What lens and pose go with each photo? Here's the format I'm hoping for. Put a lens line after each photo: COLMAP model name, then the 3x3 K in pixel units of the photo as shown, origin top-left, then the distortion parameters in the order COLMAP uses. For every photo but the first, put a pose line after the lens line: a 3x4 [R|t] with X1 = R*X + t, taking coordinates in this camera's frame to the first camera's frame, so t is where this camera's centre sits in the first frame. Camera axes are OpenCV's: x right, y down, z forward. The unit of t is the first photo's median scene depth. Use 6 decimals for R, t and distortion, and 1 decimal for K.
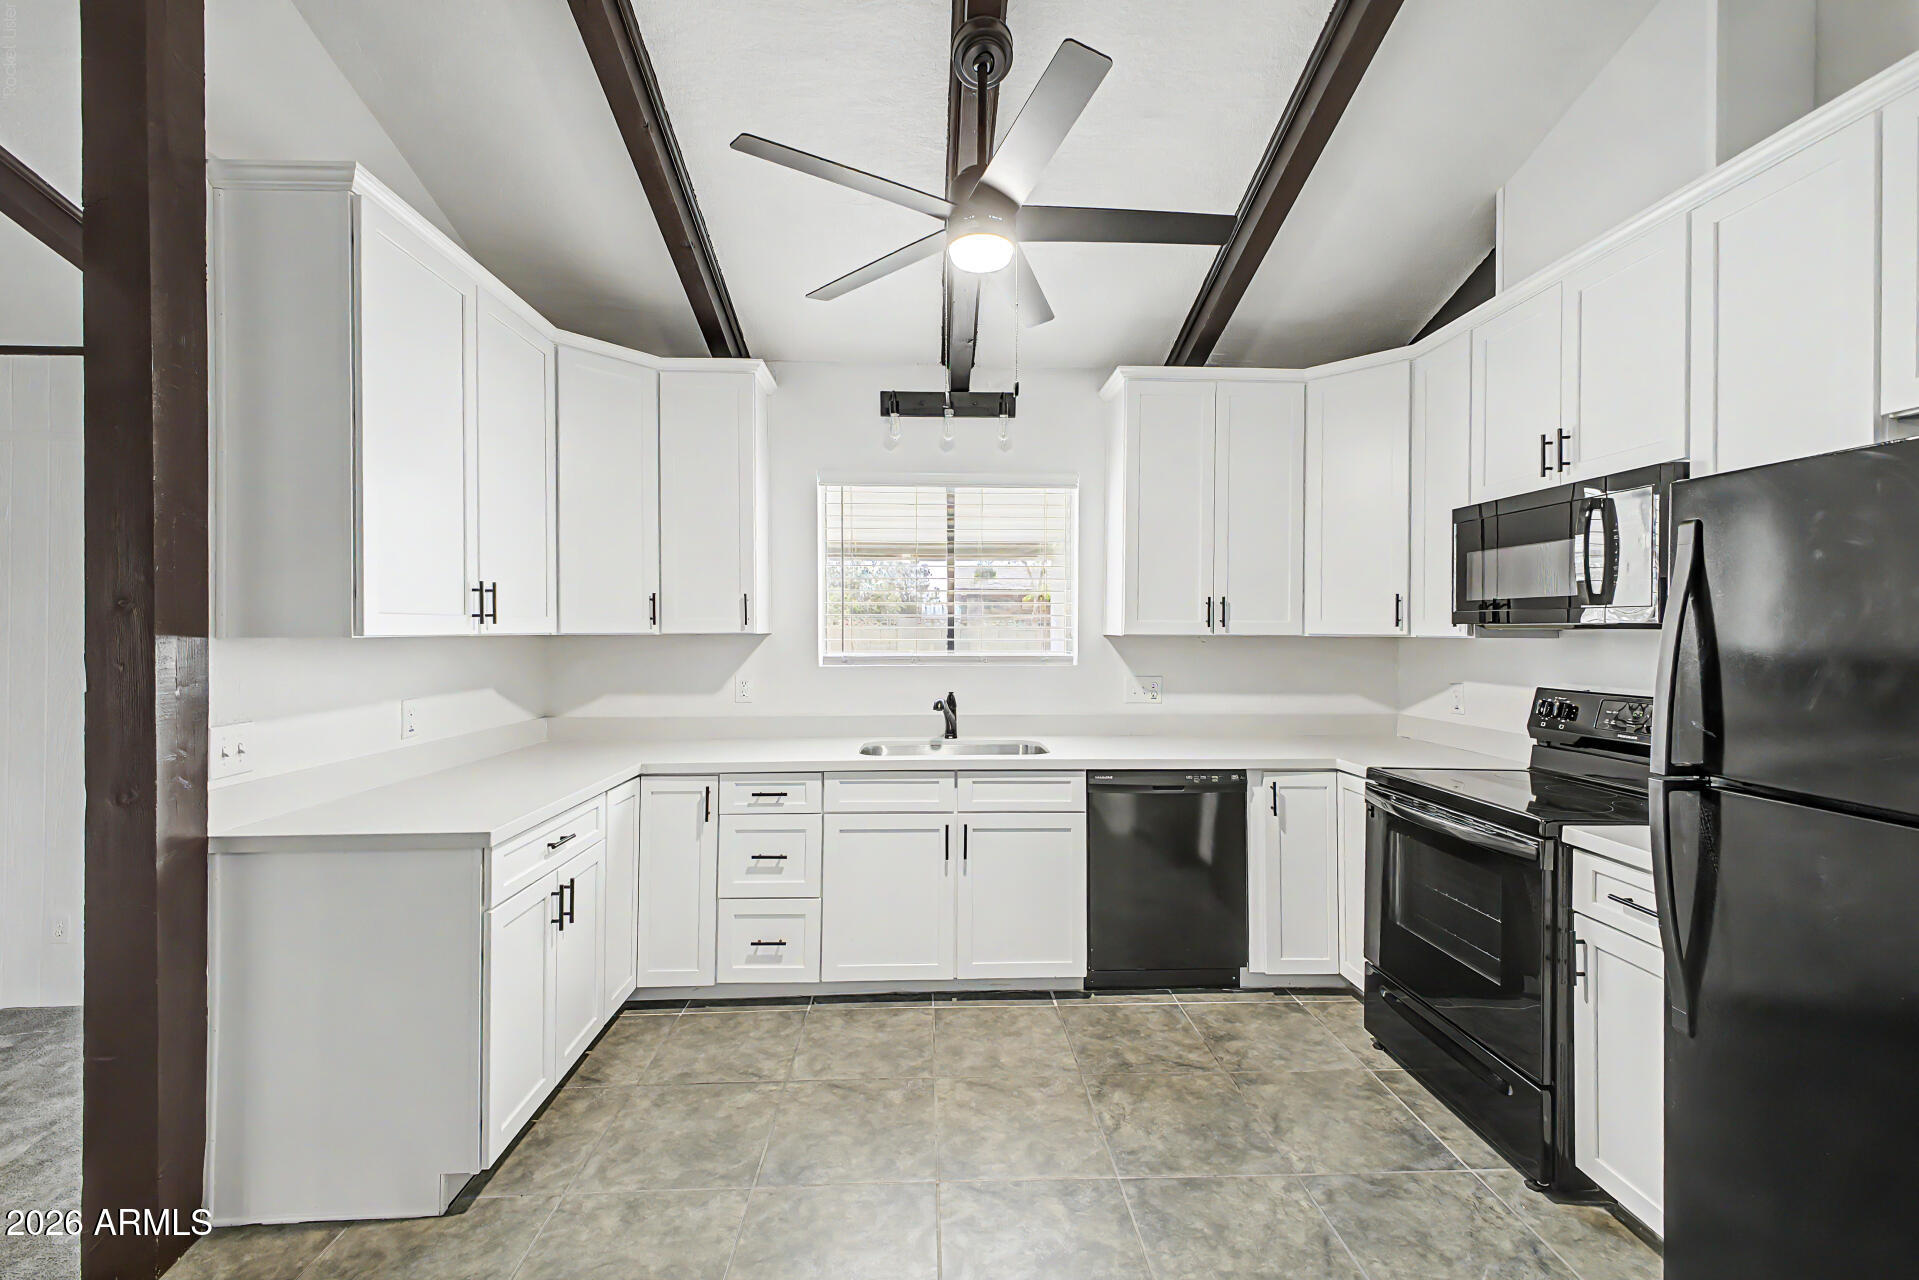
lens RADIAL K [[775.9, 0, 957.4], [0, 775.9, 631.9], [0, 0, 1]] dist [0.012149, -0.000509]
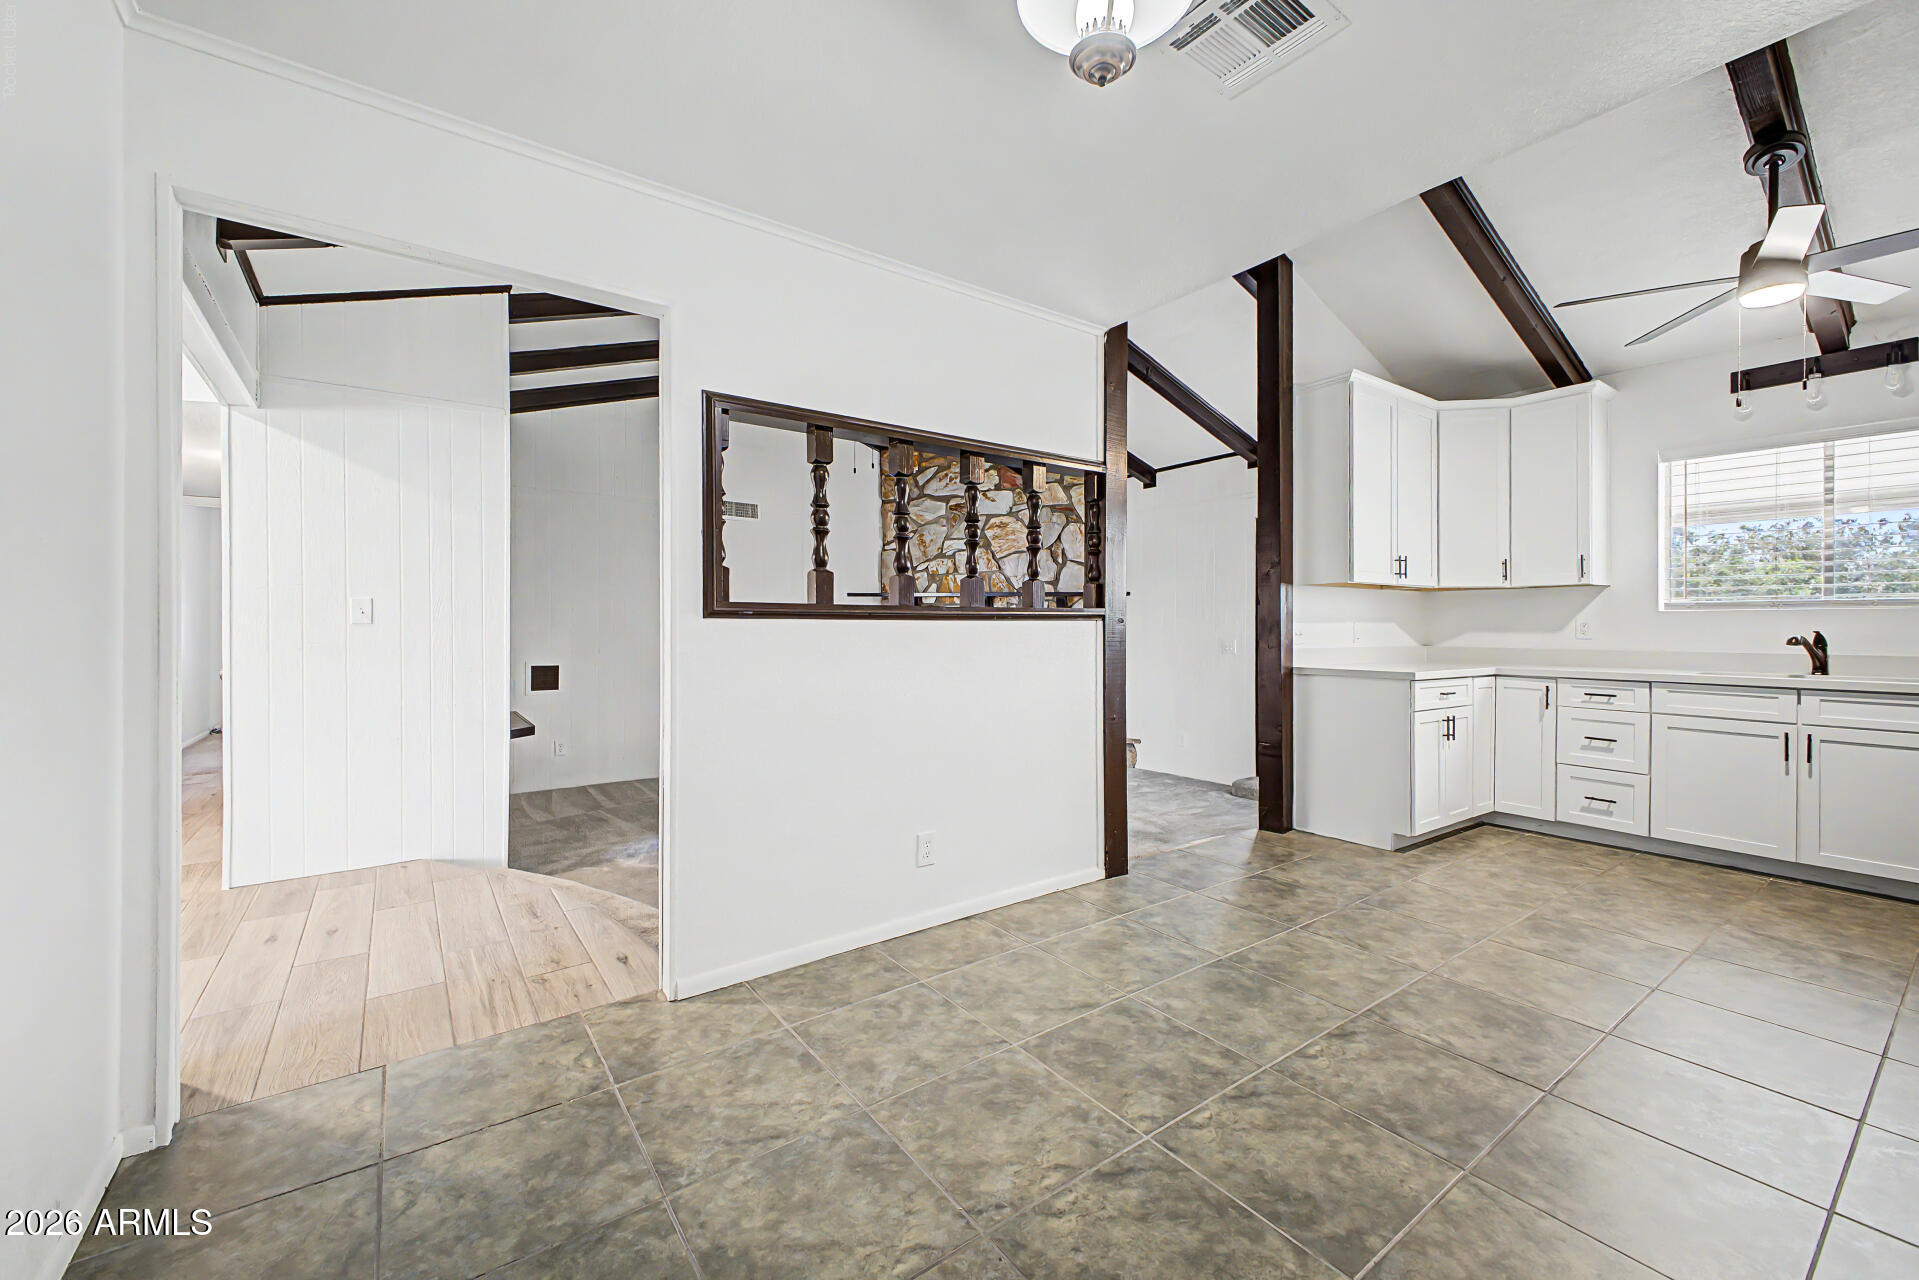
lens RADIAL K [[775.9, 0, 960.1], [0, 775.9, 622.2], [0, 0, 1]] dist [0.012149, -0.000509]
pose [[0.553490, -0.001948, -0.832853, 0.293130], [-0.001441, 0.999994, -0.003297, 0.083526], [0.832854, 0.003025, 0.553484, -0.742054]]
